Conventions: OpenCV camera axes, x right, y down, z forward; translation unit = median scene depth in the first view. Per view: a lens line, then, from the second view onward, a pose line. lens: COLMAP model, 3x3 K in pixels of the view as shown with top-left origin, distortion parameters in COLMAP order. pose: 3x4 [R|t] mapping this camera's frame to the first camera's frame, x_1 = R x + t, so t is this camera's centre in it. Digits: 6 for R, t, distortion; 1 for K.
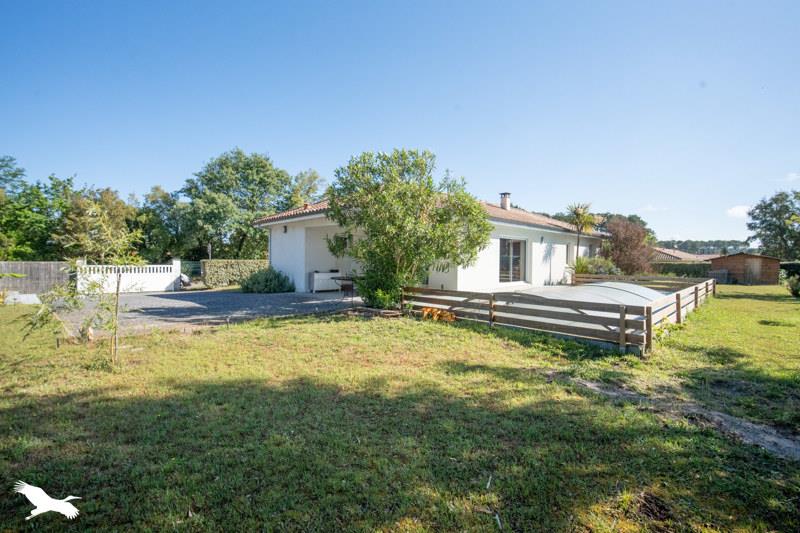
lens RADIAL K [[347.7, 0, 400.0], [0, 347.7, 266.5], [0, 0, 1]] dist [-0.000156, -0.000023]
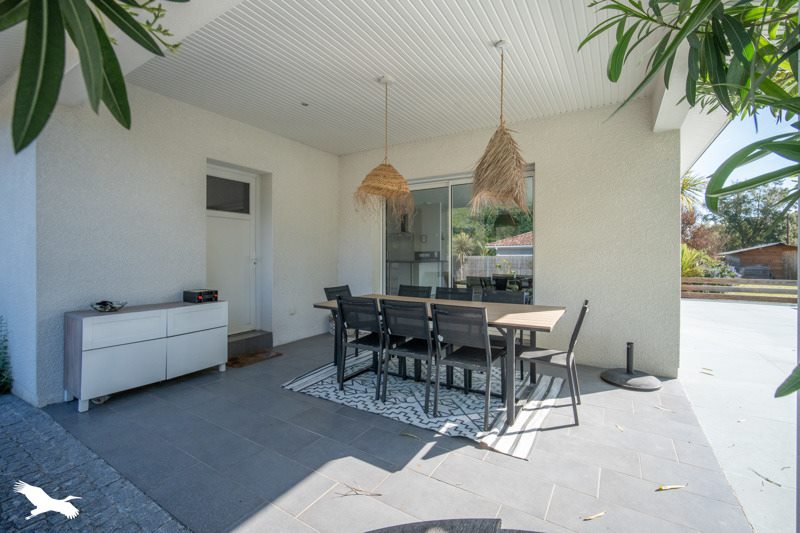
lens RADIAL K [[347.7, 0, 400.0], [0, 347.7, 266.5], [0, 0, 1]] dist [-0.000156, -0.000023]
pose [[0.970205, -0.013970, 0.241884, -0.107832], [0.011191, 0.999855, 0.012861, -0.011044], [-0.242029, -0.009771, 0.970220, 0.721096]]
